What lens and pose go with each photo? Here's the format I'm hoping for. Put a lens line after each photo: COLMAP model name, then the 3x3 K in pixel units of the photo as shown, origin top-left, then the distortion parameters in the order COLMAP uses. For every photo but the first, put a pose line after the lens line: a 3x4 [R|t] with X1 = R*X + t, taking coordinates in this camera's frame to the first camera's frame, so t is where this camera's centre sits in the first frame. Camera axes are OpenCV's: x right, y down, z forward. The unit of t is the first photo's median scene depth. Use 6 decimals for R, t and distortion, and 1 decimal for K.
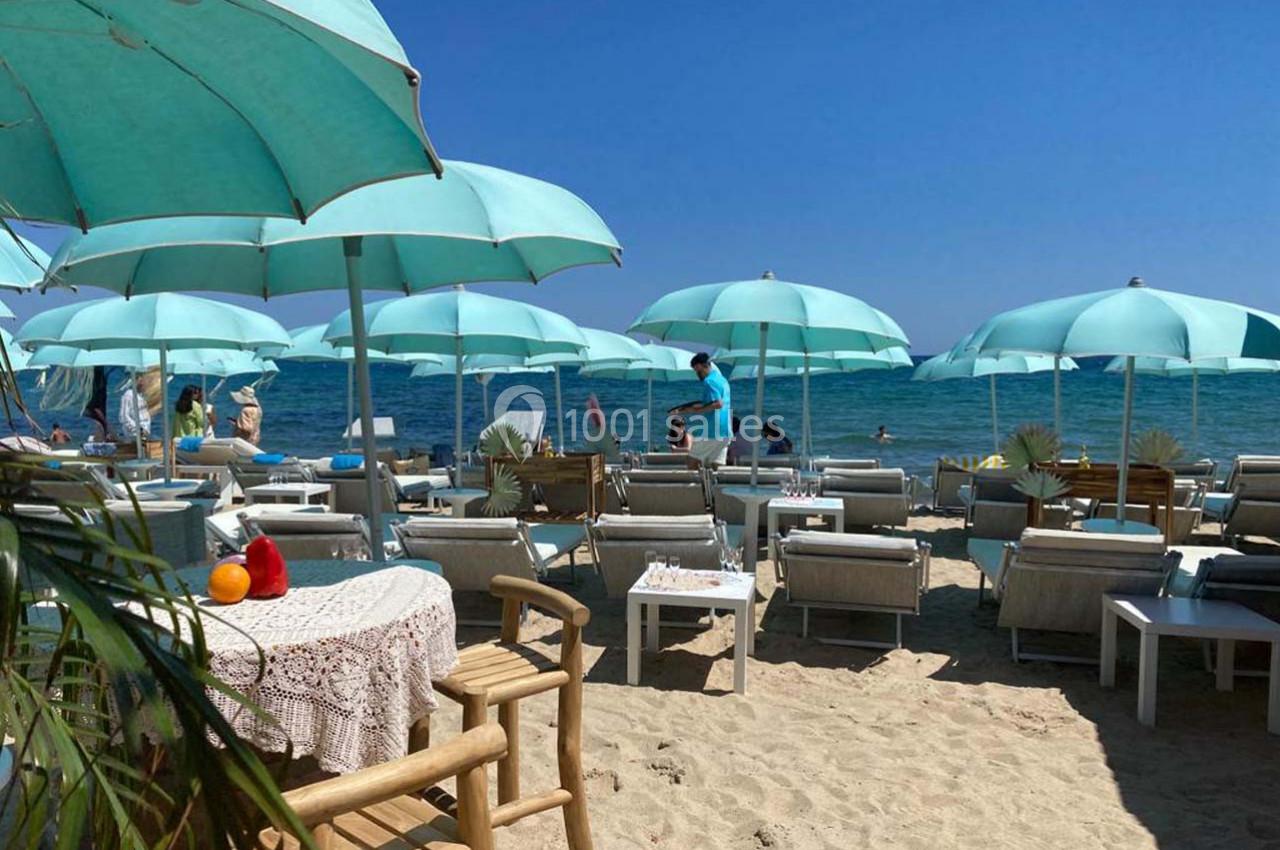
lens RADIAL K [[976.0, 0, 640.0], [0, 976.0, 425.0], [0, 0, 1]] dist [0.013475, -0.004085]
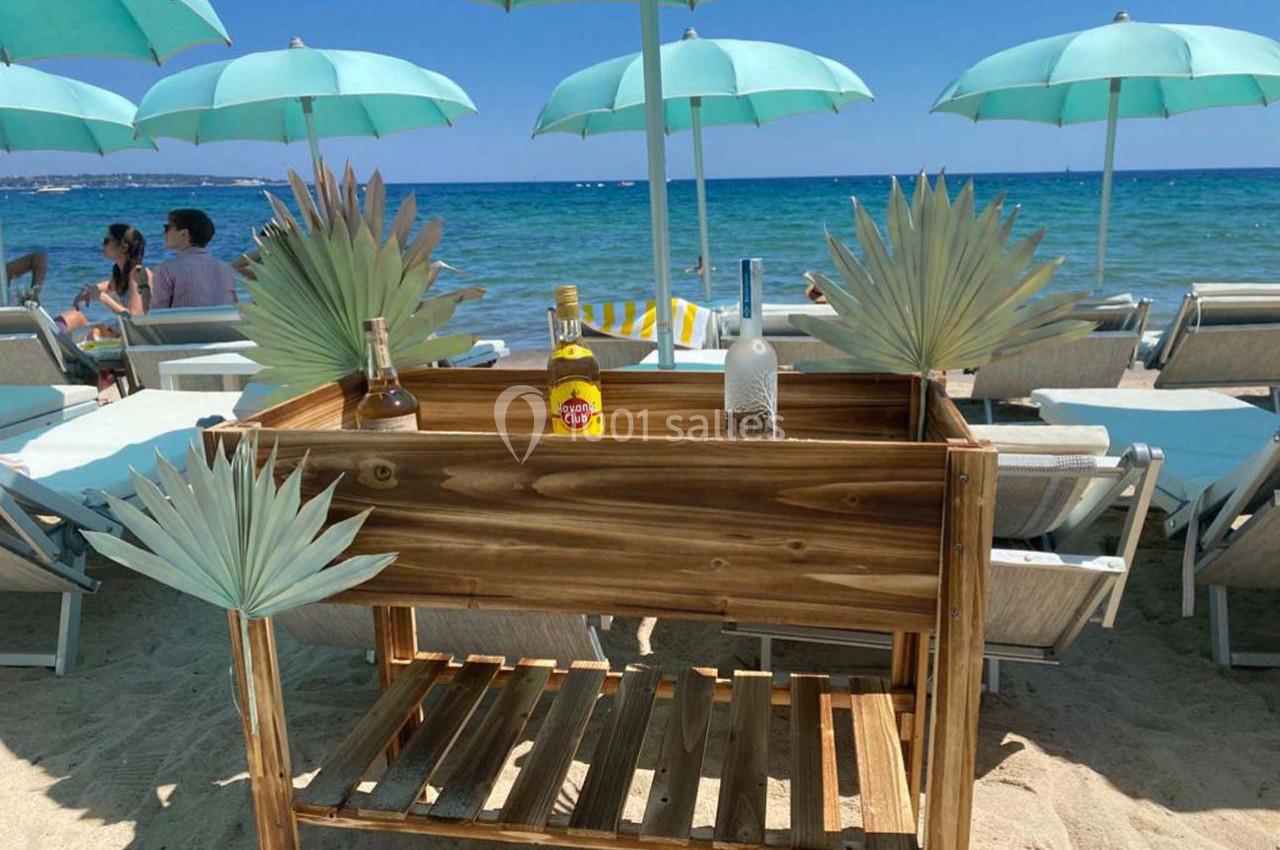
lens RADIAL K [[978.7, 0, 642.5], [0, 978.7, 430.6], [0, 0, 1]] dist [0.013489, -0.006874]
pose [[0.995090, -0.044467, 0.088420, 0.446089], [0.027902, 0.983190, 0.180438, 0.014967], [-0.094957, -0.177085, 0.979604, 0.799665]]
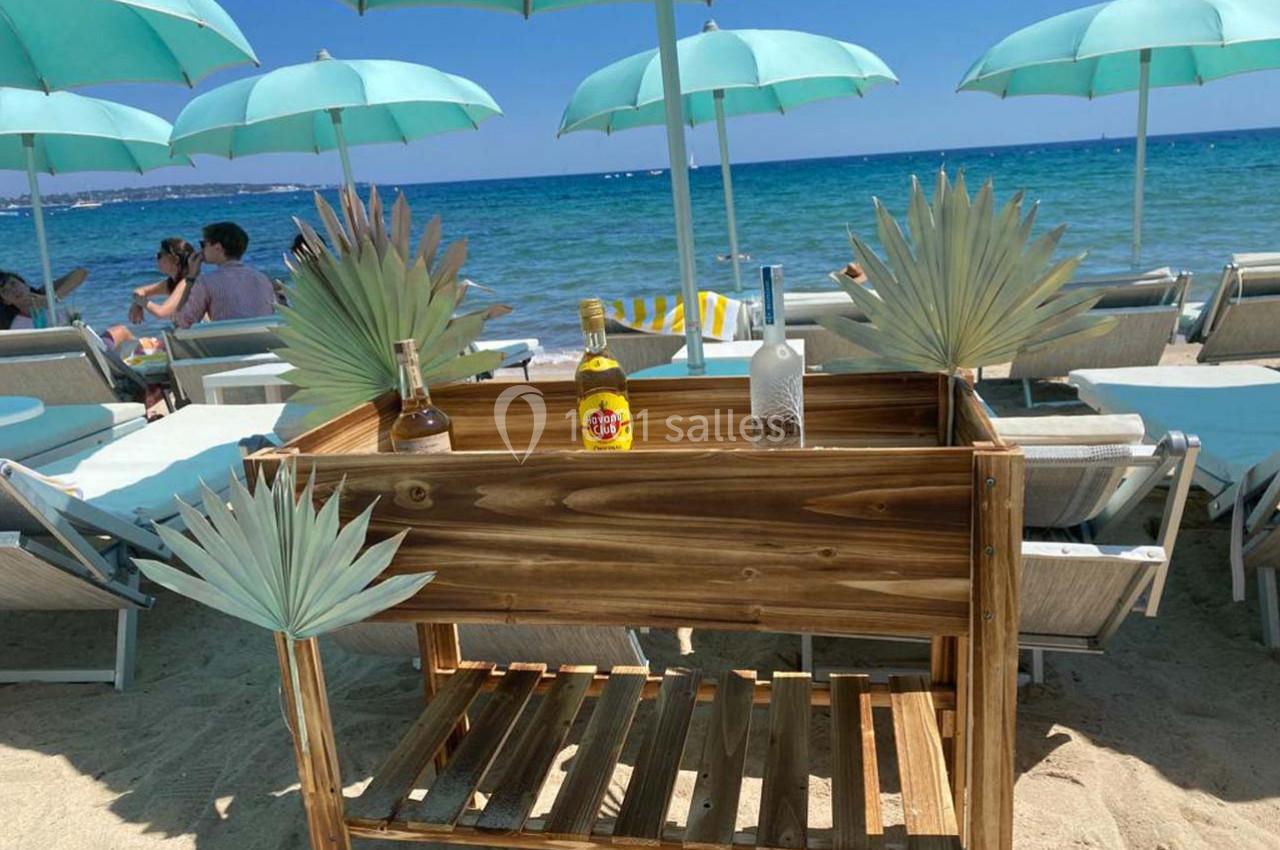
lens RADIAL K [[976.0, 0, 640.0], [0, 976.0, 425.0], [0, 0, 1]] dist [0.013475, -0.004085]
pose [[0.995273, -0.083977, 0.048773, 0.447661], [0.073977, 0.980980, 0.179459, 0.011683], [-0.062915, -0.175002, 0.982556, 0.798580]]
